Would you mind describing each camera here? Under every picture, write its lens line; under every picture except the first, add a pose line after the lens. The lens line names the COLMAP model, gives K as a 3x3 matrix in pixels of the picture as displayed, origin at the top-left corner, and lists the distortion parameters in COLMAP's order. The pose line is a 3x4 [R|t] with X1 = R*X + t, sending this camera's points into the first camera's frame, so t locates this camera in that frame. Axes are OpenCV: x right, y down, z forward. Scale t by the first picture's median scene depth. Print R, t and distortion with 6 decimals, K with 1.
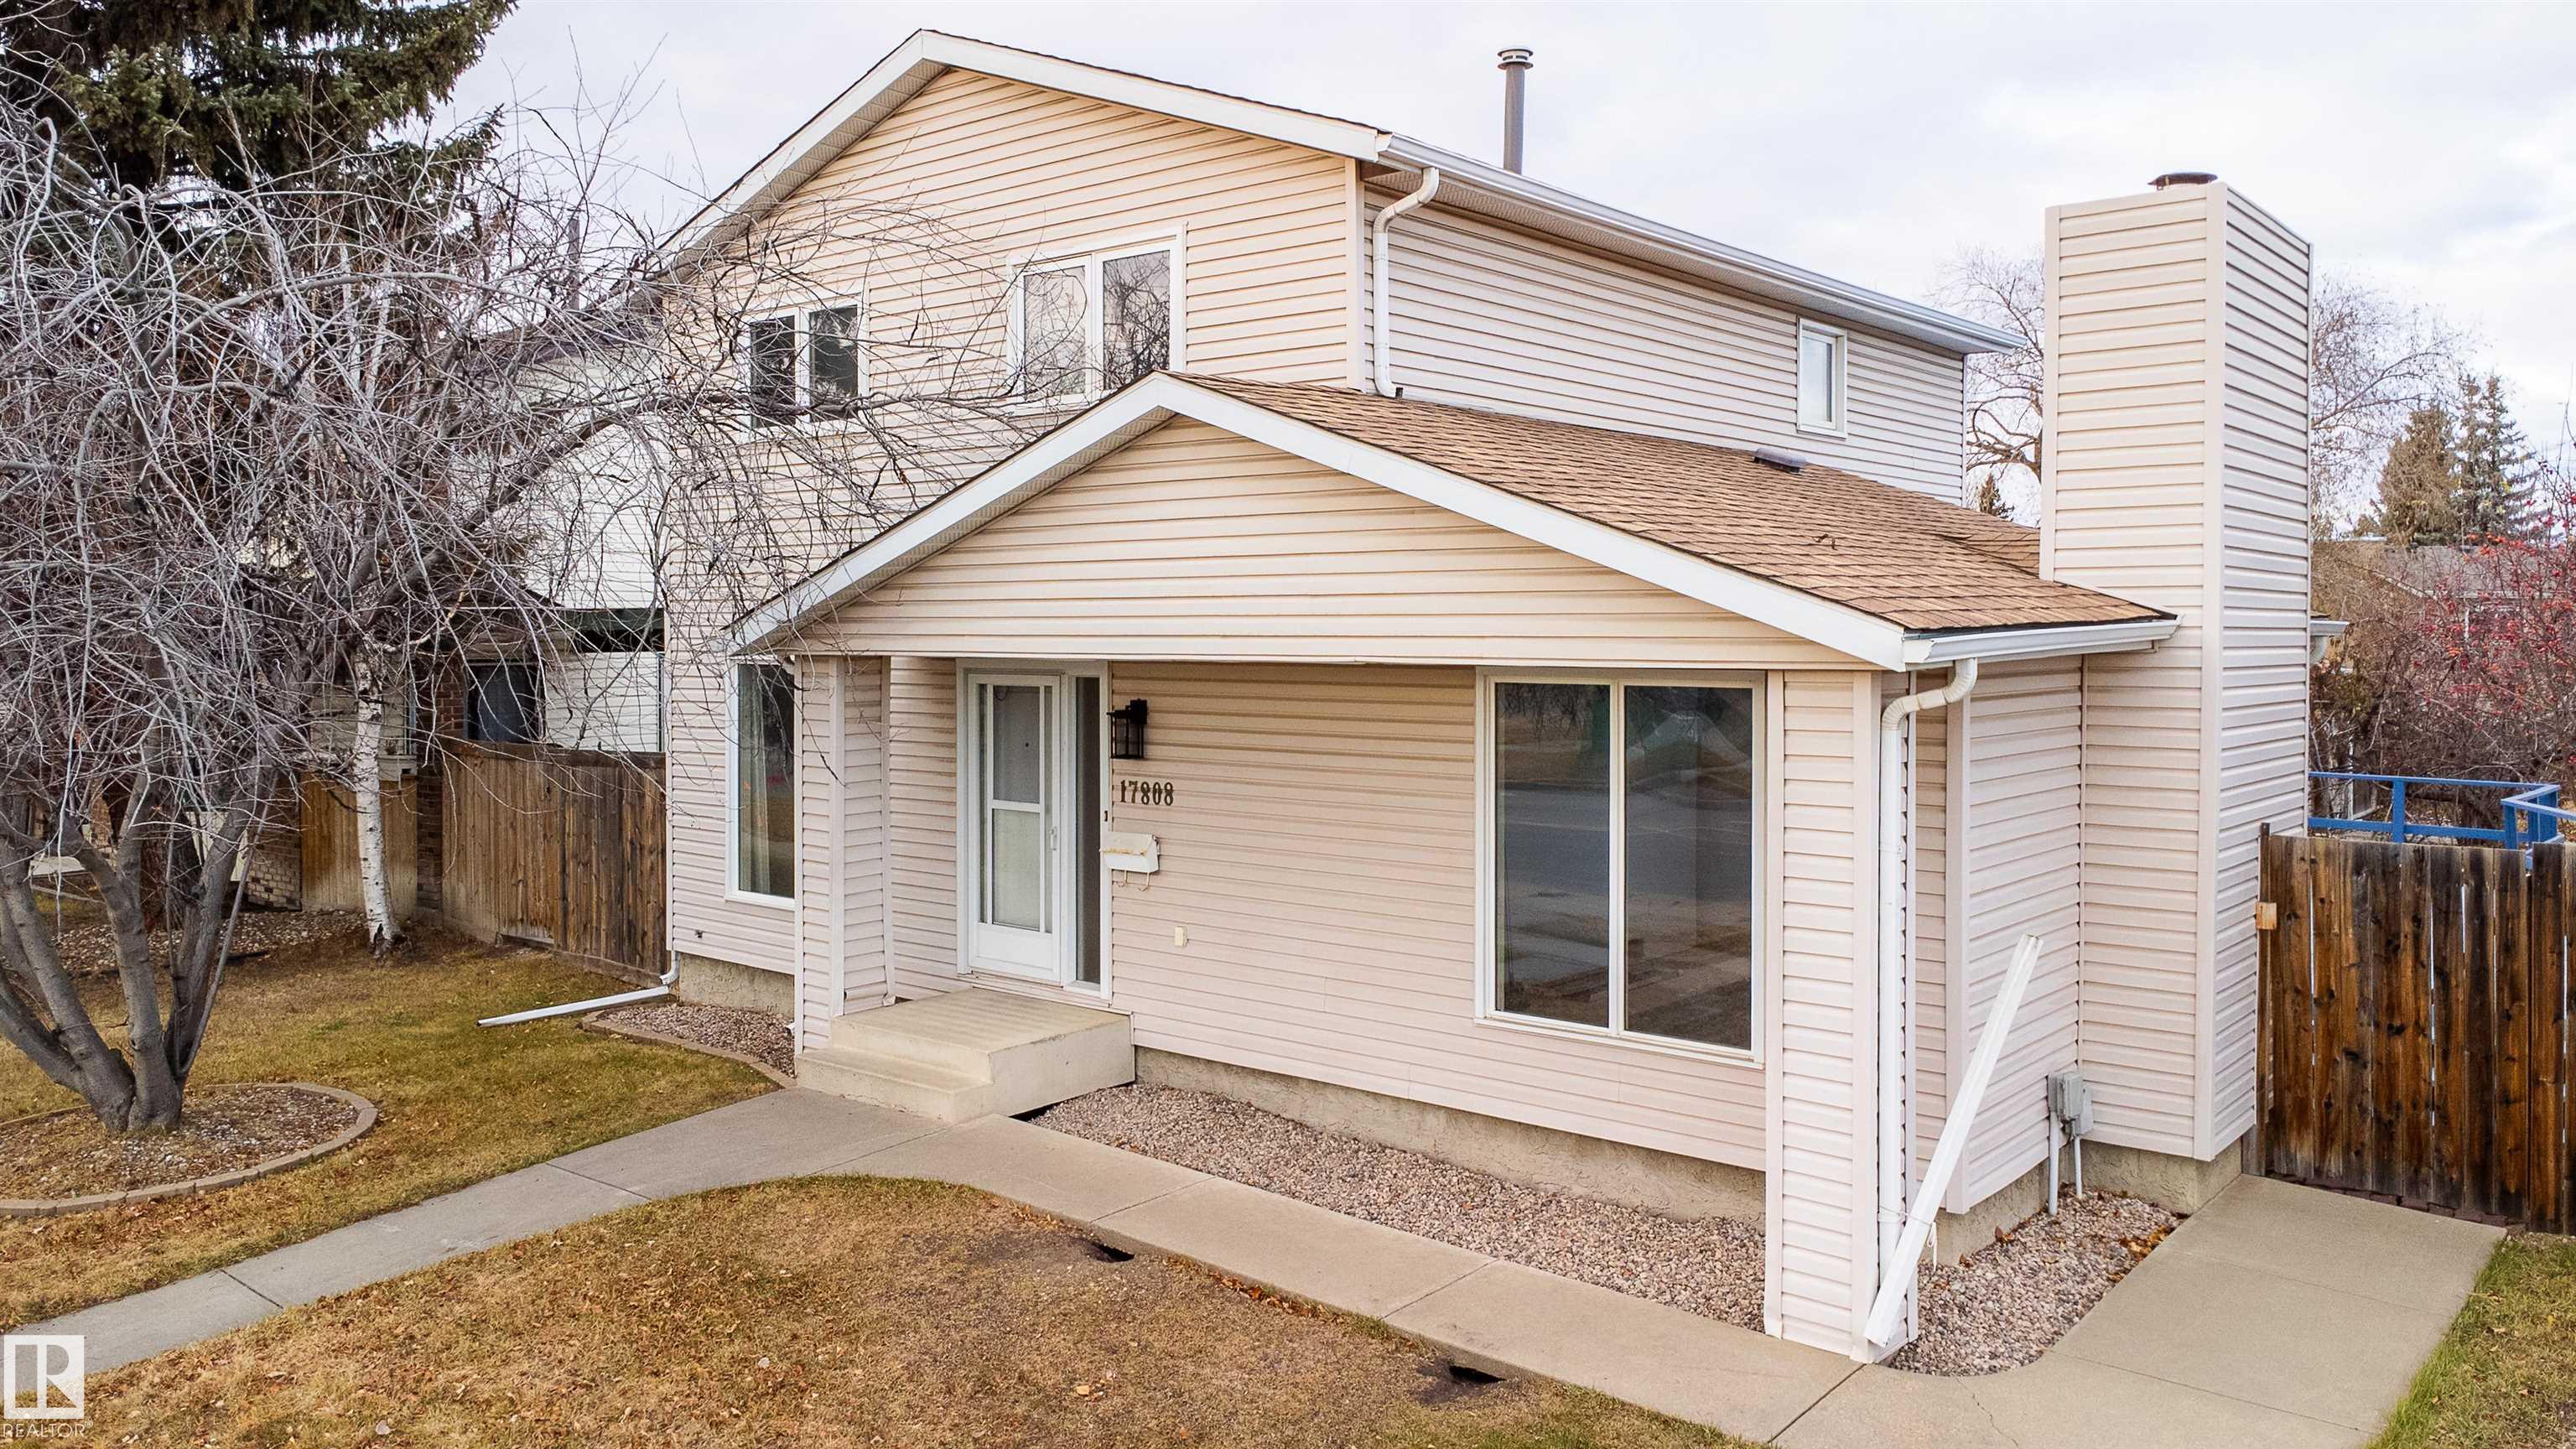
lens RADIAL K [[1877.5, 0, 1288.0], [0, 1877.5, 724.5], [0, 0, 1]] dist [0.027416, -0.043551]
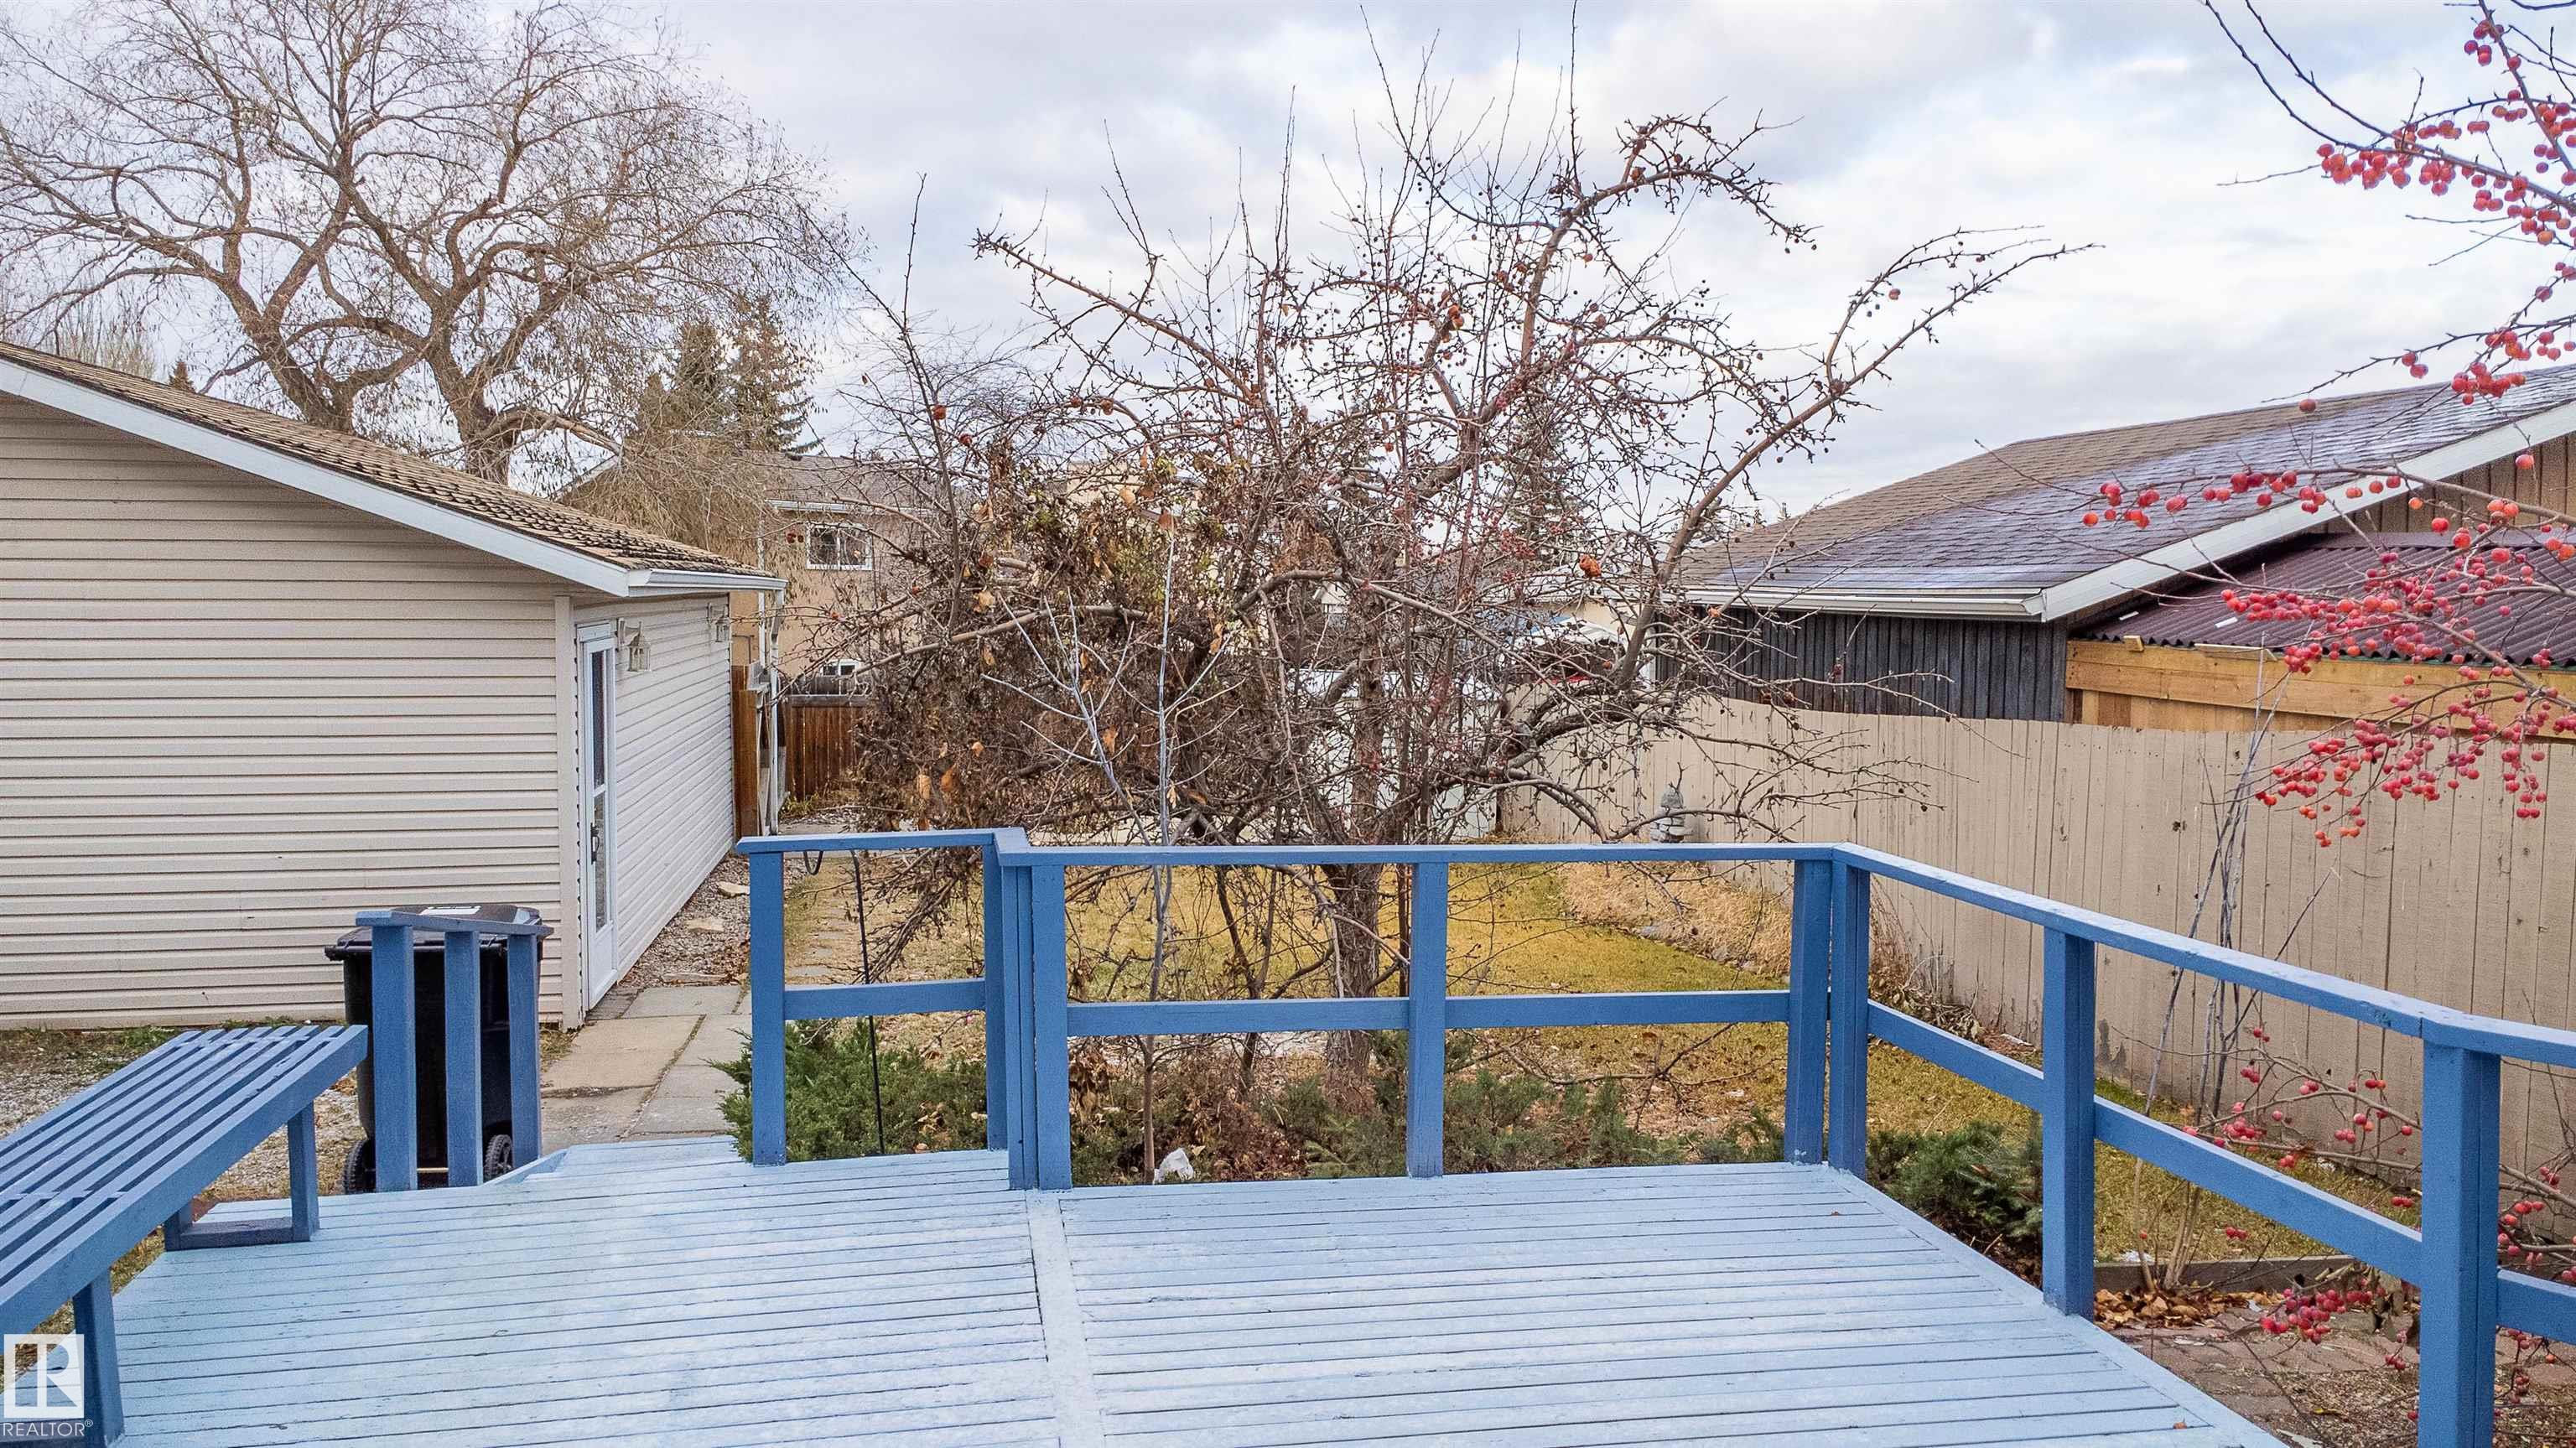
lens RADIAL K [[1877.4, 0, 1288.0], [0, 1877.4, 724.0], [0, 0, 1]] dist [0.027416, -0.043551]
pose [[0.642080, -0.057833, 0.764453, 0.928409], [0.027789, 0.998251, 0.052180, -0.153562], [-0.766134, -0.012260, 0.642564, 2.252256]]
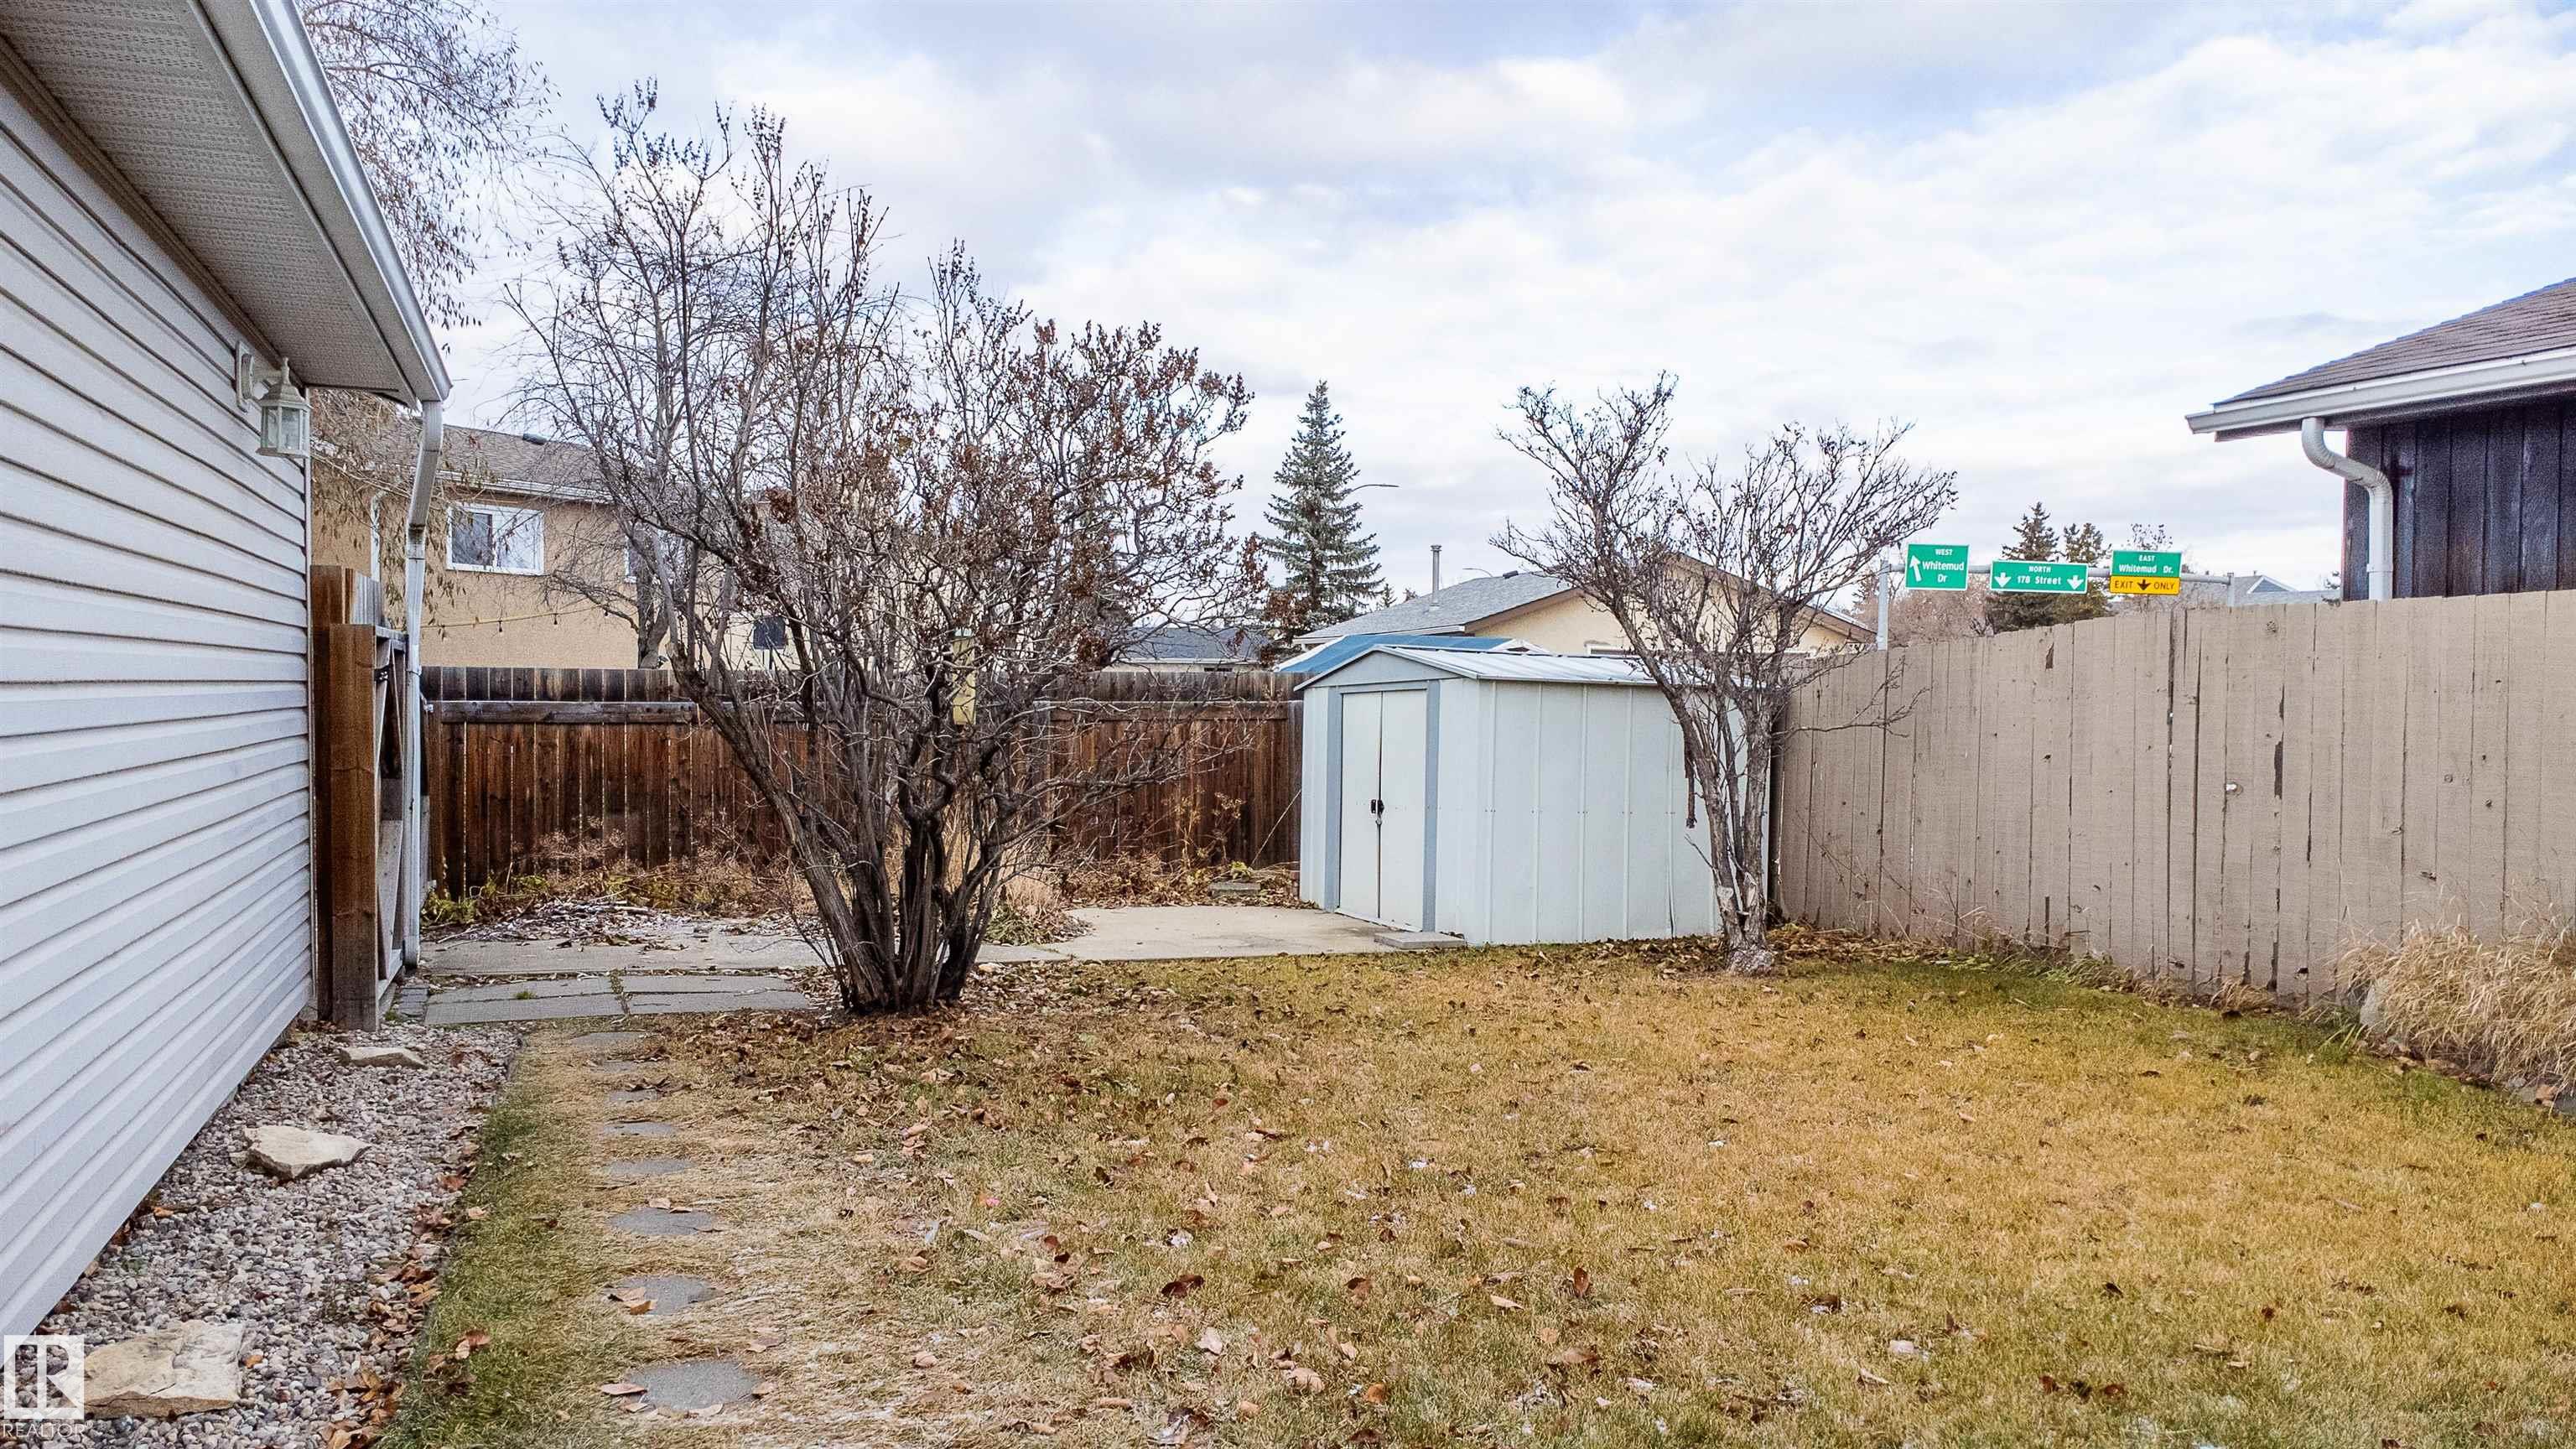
lens RADIAL K [[1877.5, 0, 1288.0], [0, 1877.5, 724.5], [0, 0, 1]] dist [0.027416, -0.043551]
pose [[0.492803, -0.024012, 0.869809, 1.320187], [0.036904, 0.999296, 0.006678, -0.087835], [-0.869358, 0.028809, 0.493343, 2.837159]]
